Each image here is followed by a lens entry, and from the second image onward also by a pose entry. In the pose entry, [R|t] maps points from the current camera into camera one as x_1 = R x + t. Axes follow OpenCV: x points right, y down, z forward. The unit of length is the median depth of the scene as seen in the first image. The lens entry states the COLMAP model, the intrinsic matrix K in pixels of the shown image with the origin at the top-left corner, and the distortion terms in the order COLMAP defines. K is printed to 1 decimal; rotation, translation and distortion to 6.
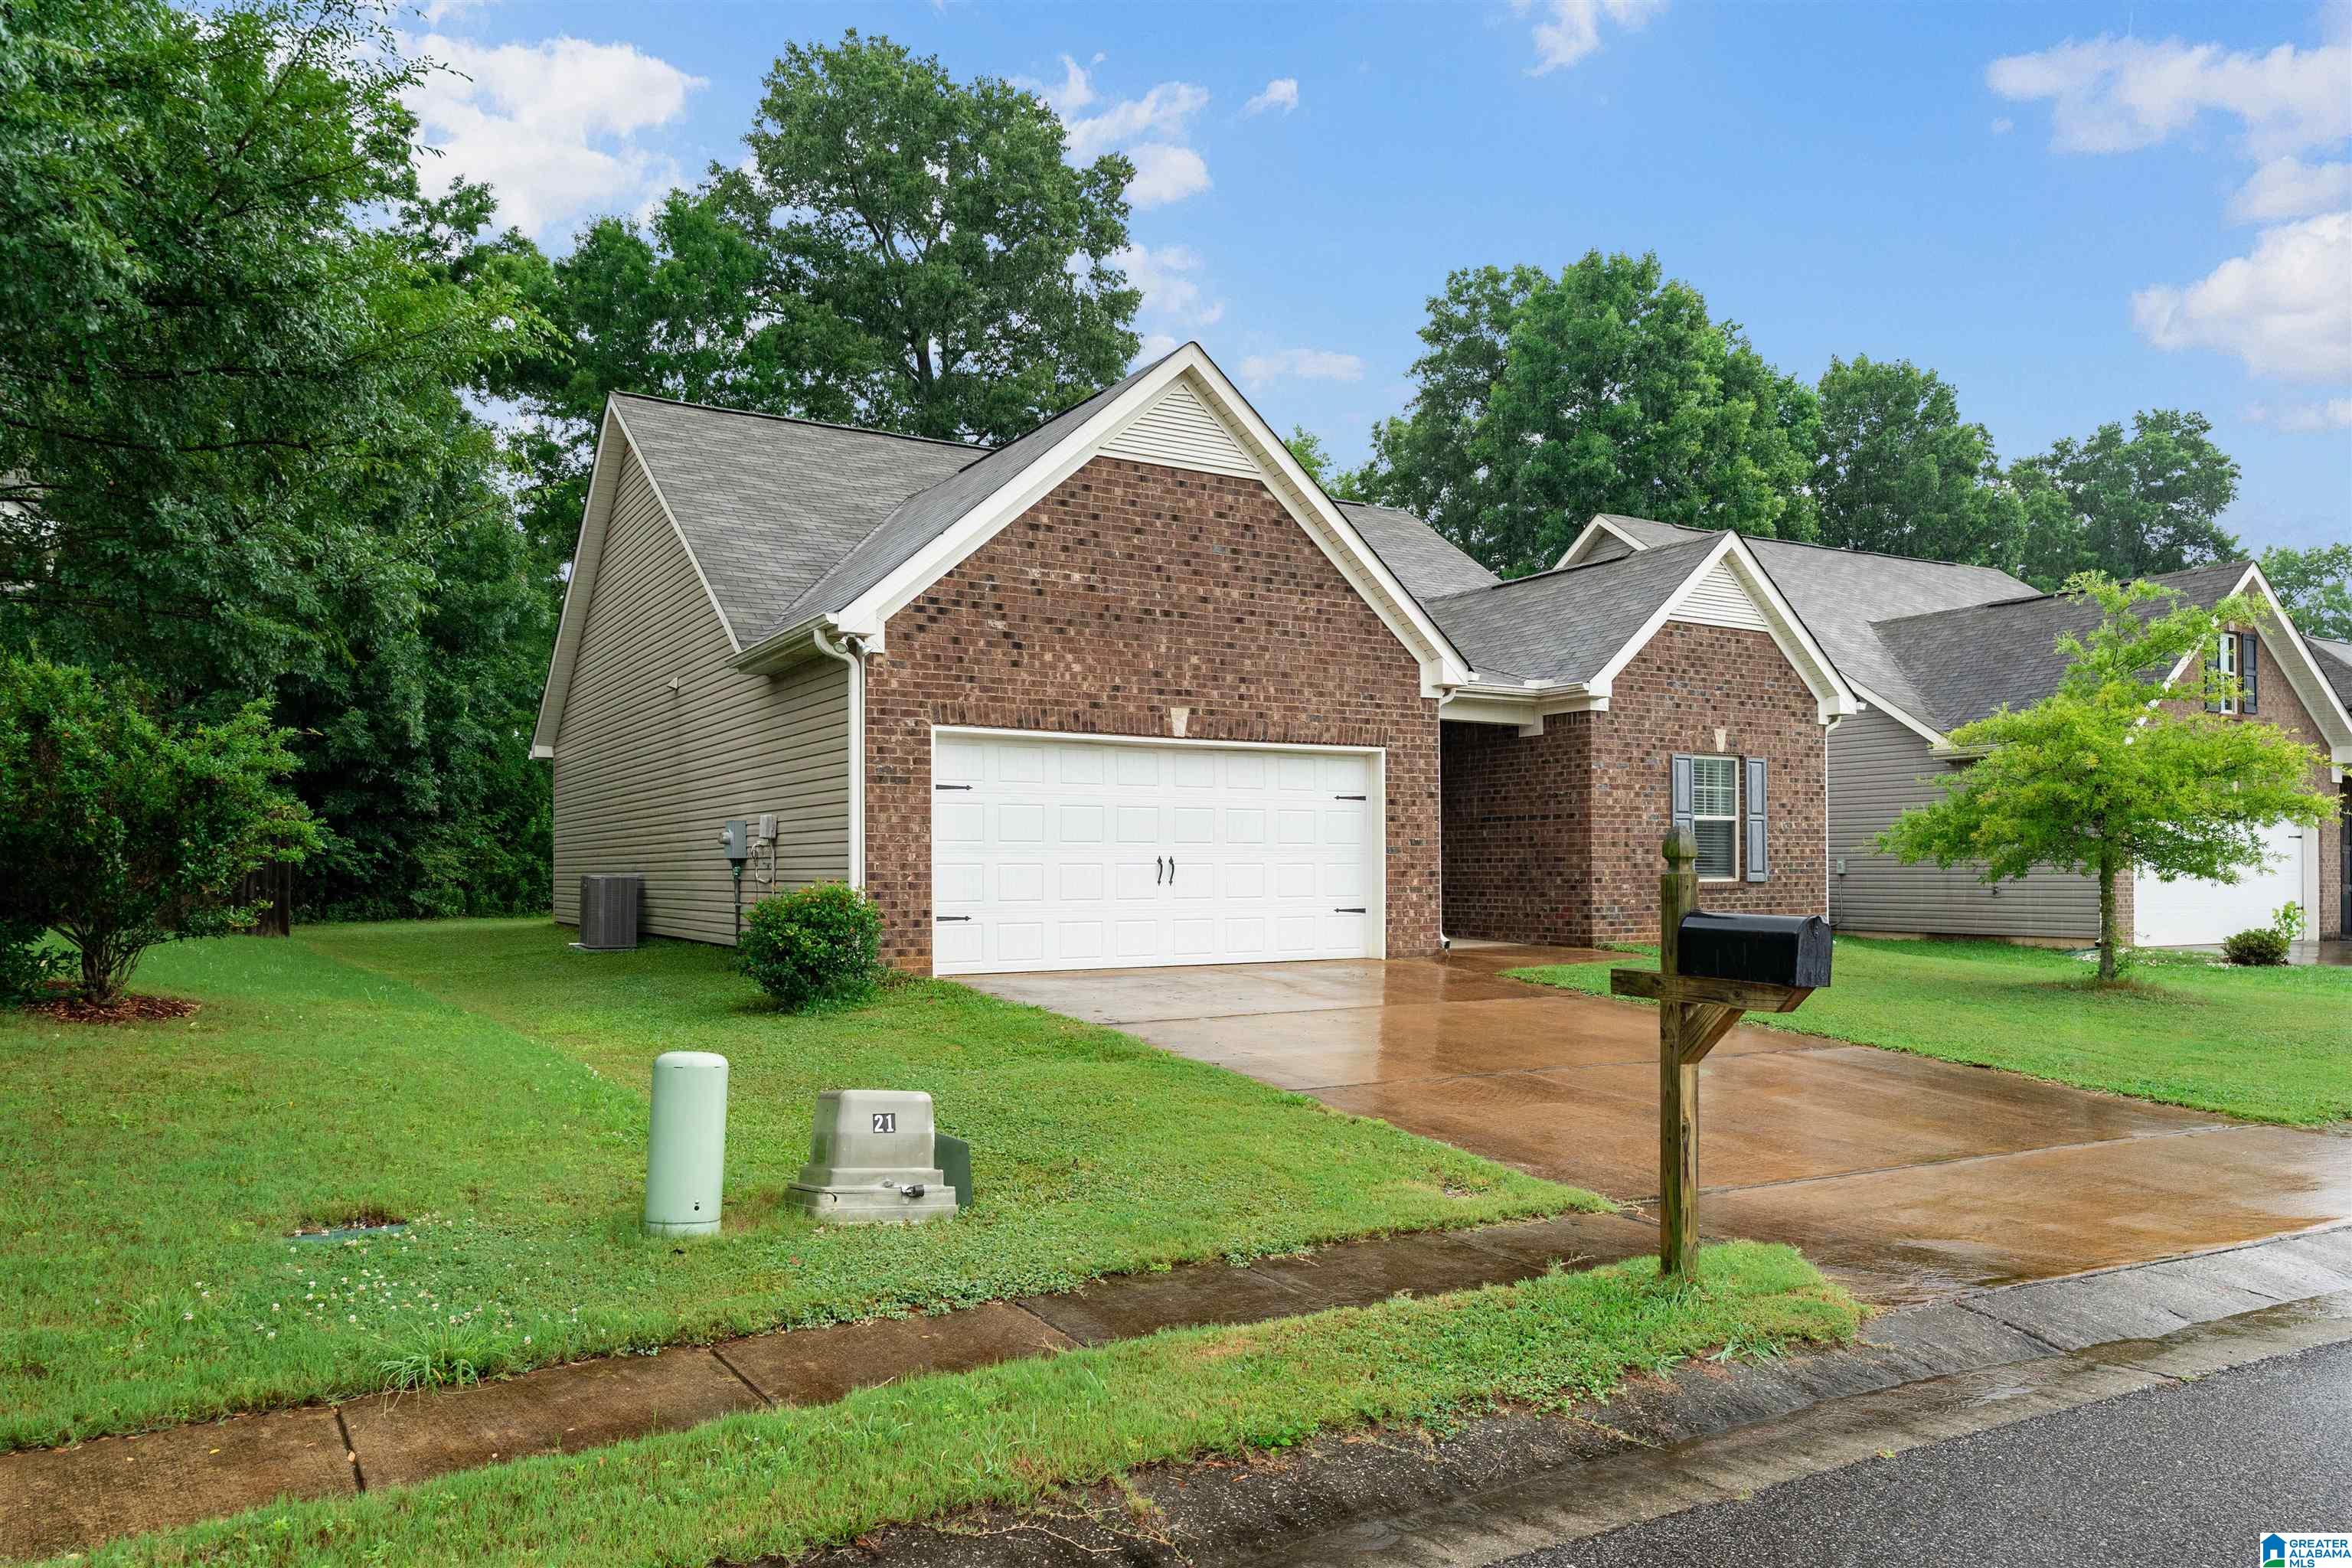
lens RADIAL K [[1573.0, 0, 1191.8], [0, 1573.0, 850.2], [0, 0, 1]] dist [-0.002279, -0.000132]
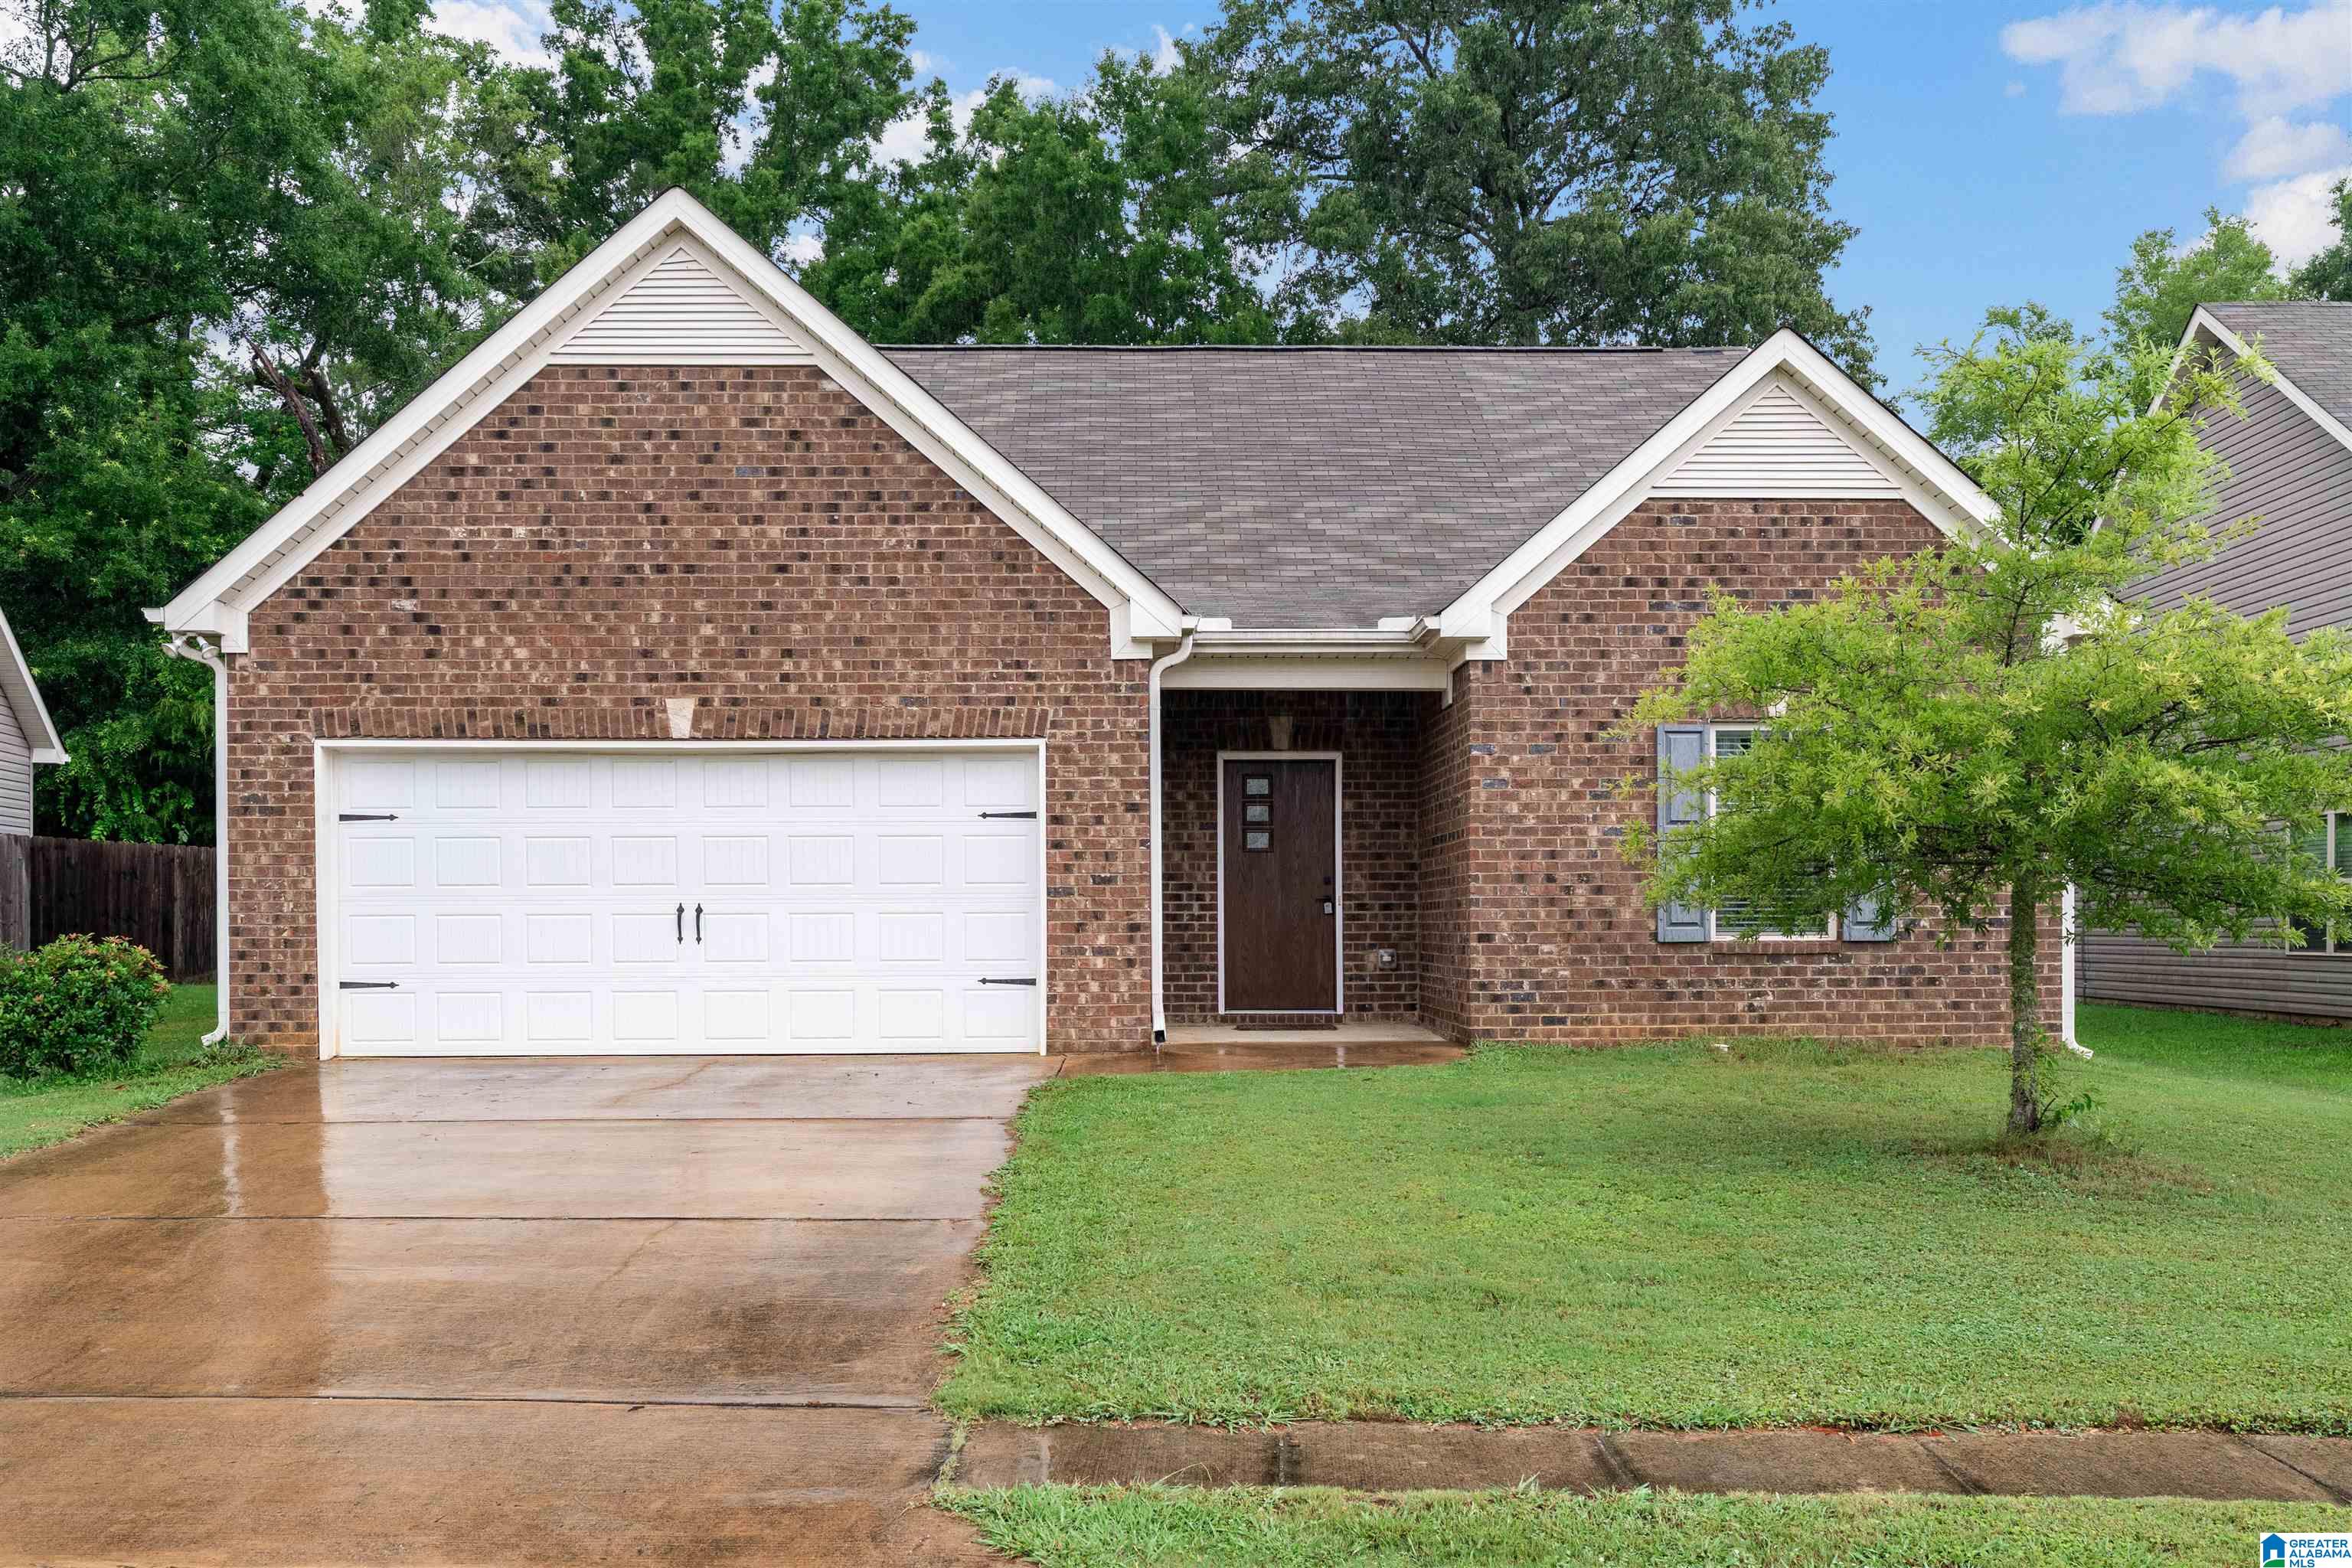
lens RADIAL K [[2128.1, 0, 1178.9], [0, 2128.1, 932.9], [0, 0, 1]] dist [0.002397, 0.002384]
pose [[0.866083, 0.002170, -0.499895, 0.670939], [0.008280, 0.999791, 0.018685, 0.000880], [0.499831, -0.020323, 0.865884, 0.261737]]
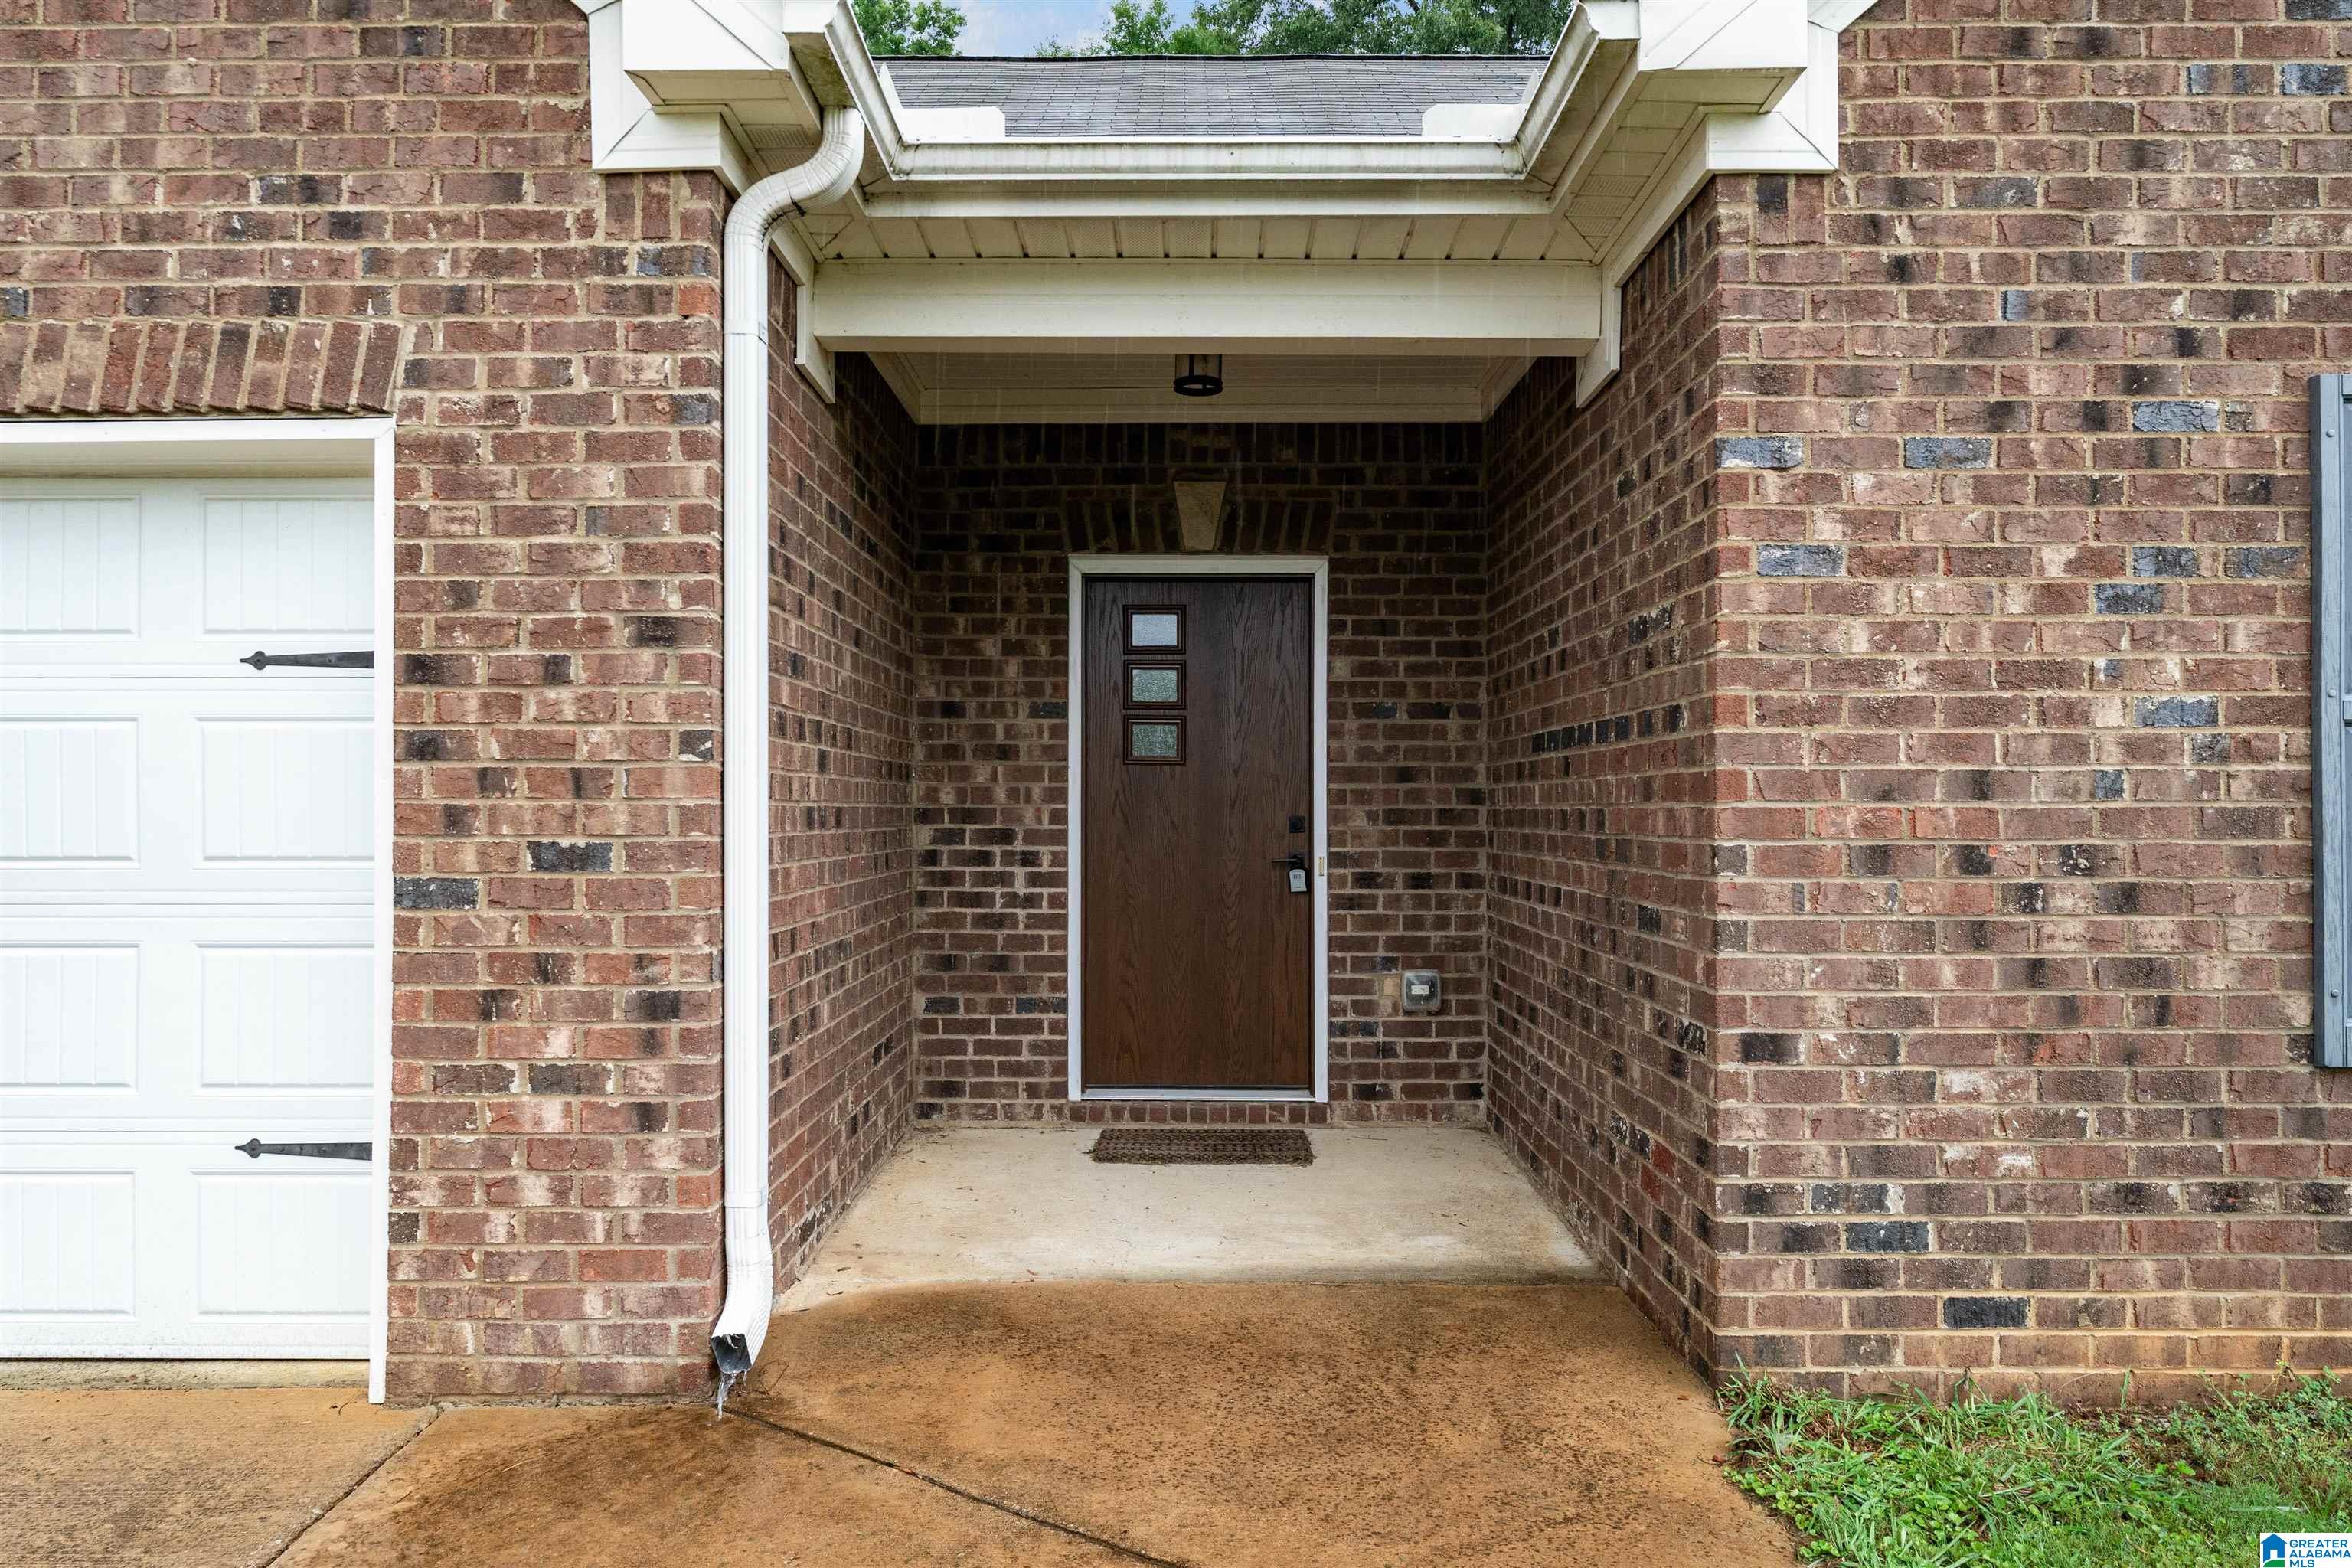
lens RADIAL K [[1573.0, 0, 1167.2], [0, 1573.0, 793.3], [0, 0, 1]] dist [-0.002279, -0.000132]
pose [[0.847635, 0.000429, -0.530580, 0.351962], [0.002840, 0.999982, 0.005346, -0.015816], [0.530572, -0.006038, 0.847618, 0.938228]]
